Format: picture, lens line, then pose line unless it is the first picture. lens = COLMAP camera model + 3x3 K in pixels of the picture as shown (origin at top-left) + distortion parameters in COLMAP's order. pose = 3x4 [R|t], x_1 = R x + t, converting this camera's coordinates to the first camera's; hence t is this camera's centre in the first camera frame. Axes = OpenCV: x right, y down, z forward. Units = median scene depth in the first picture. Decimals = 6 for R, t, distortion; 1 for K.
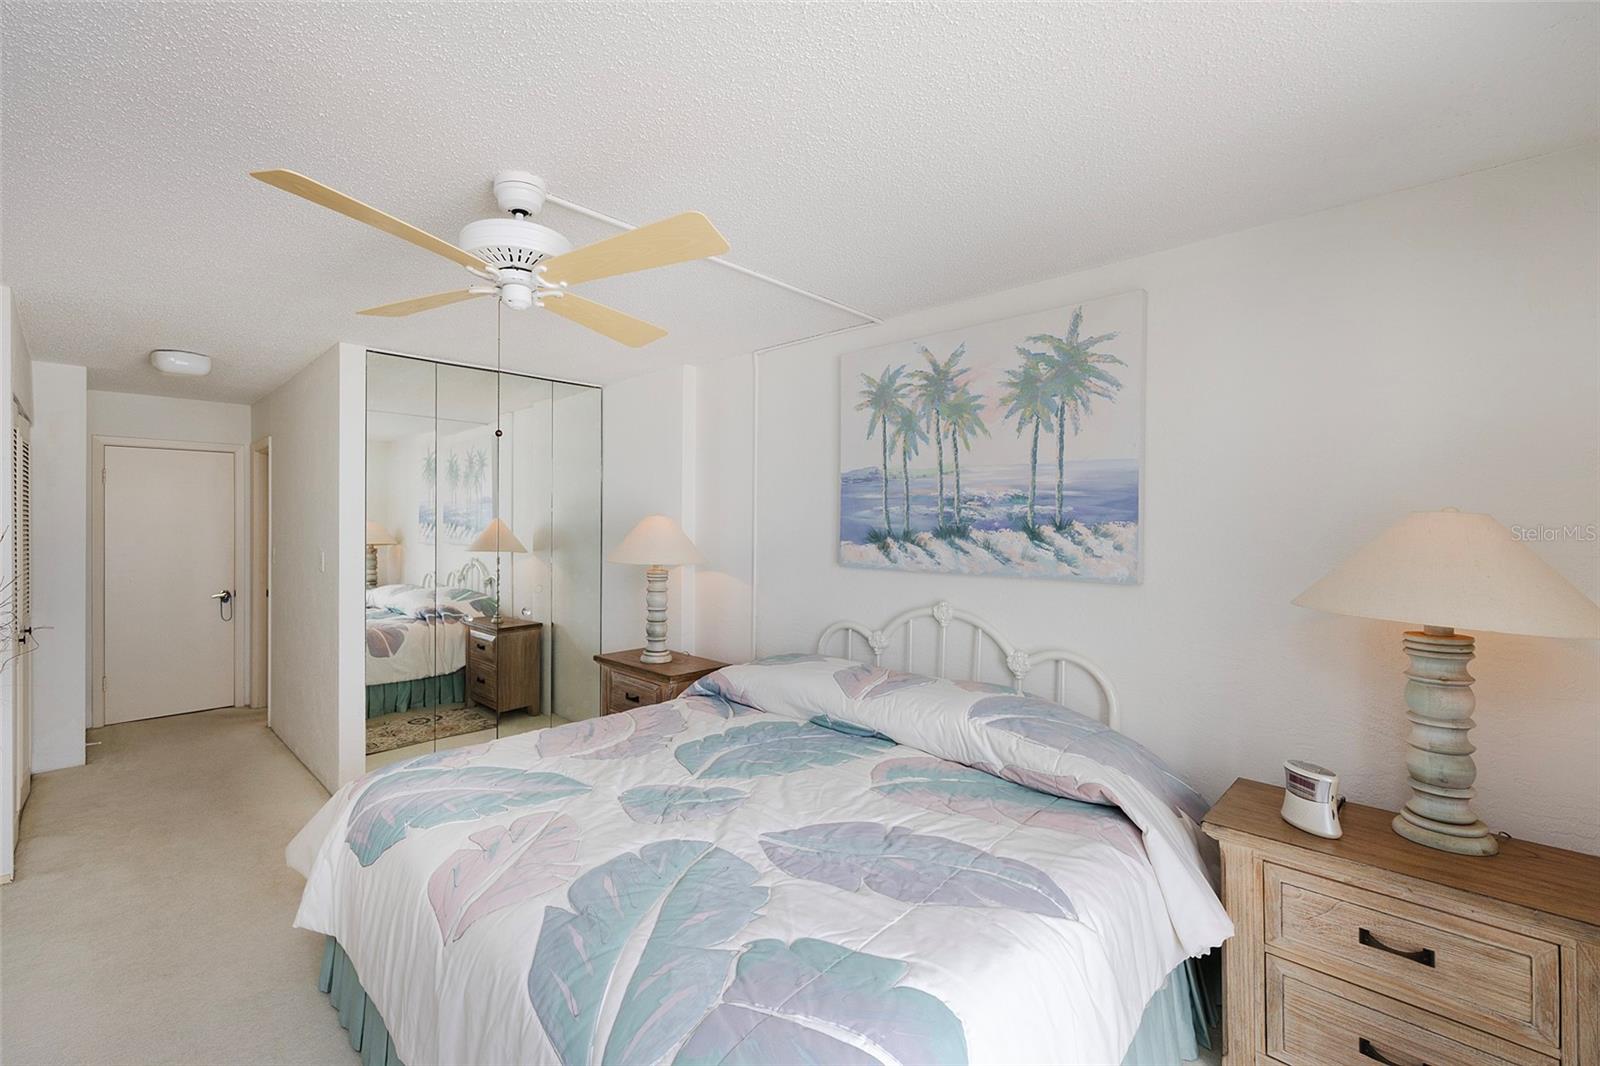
lens RADIAL K [[664.3, 0, 717.4], [0, 664.3, 527.1], [0, 0, 1]] dist [-0.000639, 0.000056]
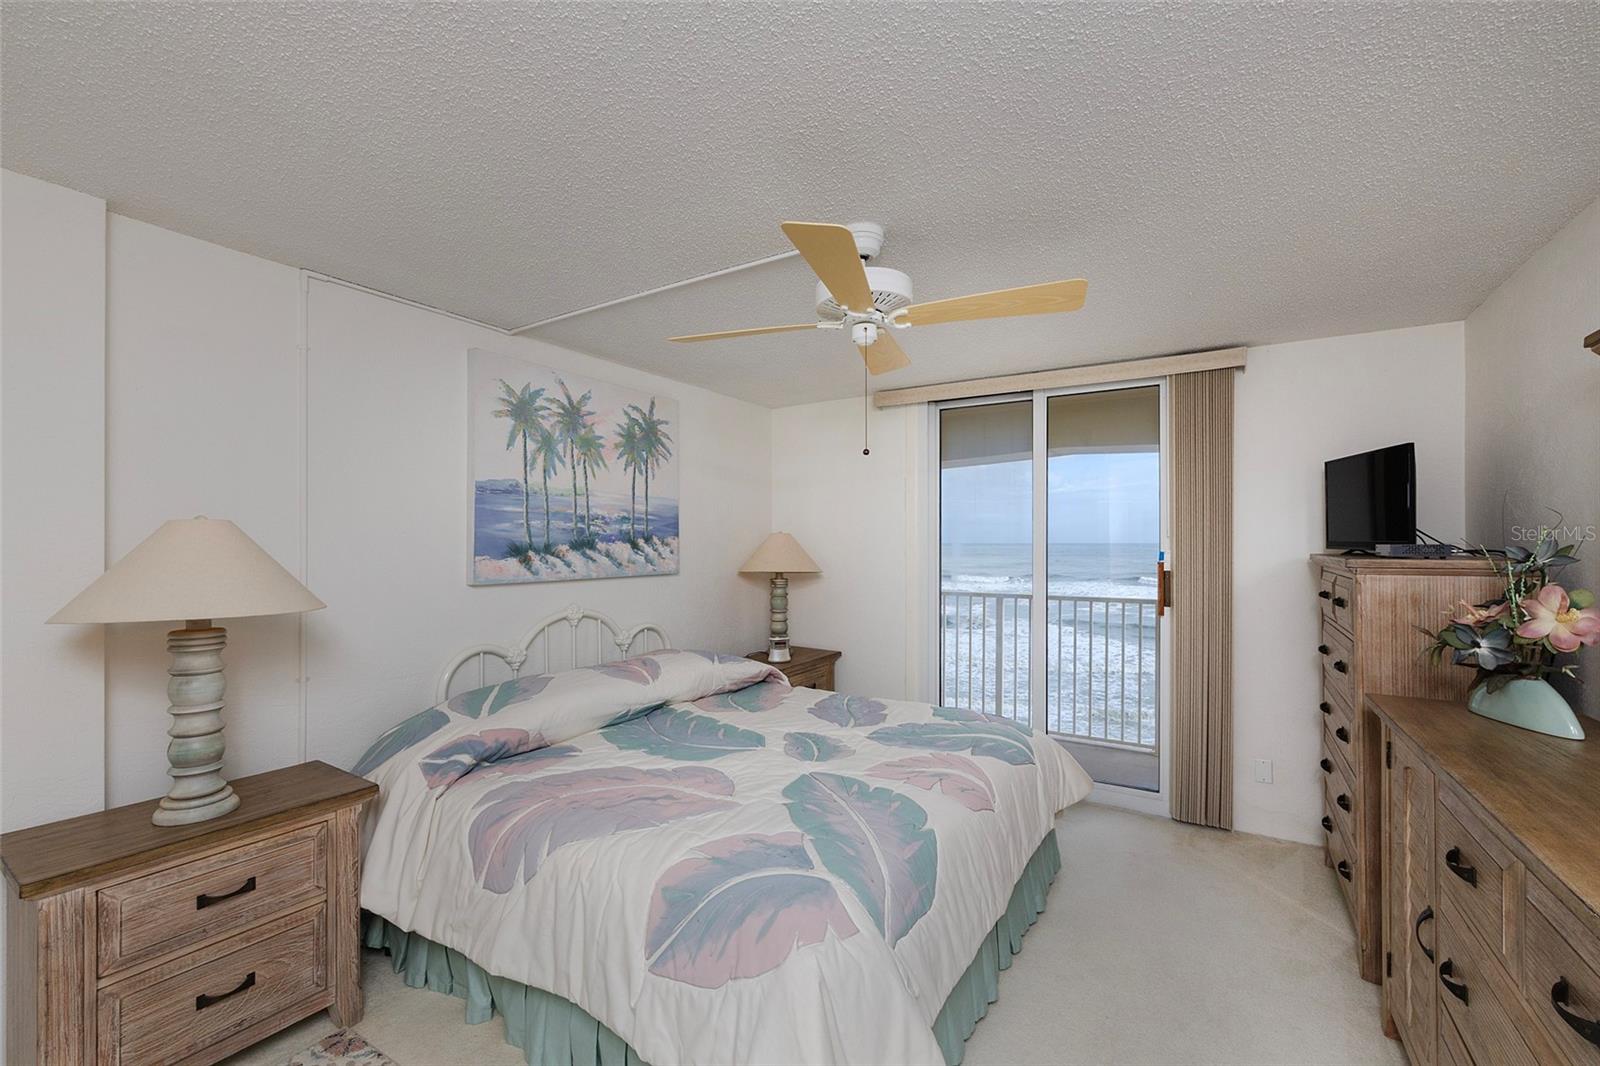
lens RADIAL K [[663.1, 0, 793.2], [0, 663.1, 549.1], [0, 0, 1]] dist [0.000502, 0.000415]
pose [[-0.234734, -0.015032, 0.971943, -0.900517], [0.005310, 0.999846, 0.016746, -0.001985], [-0.972045, 0.009092, -0.234618, 0.913522]]
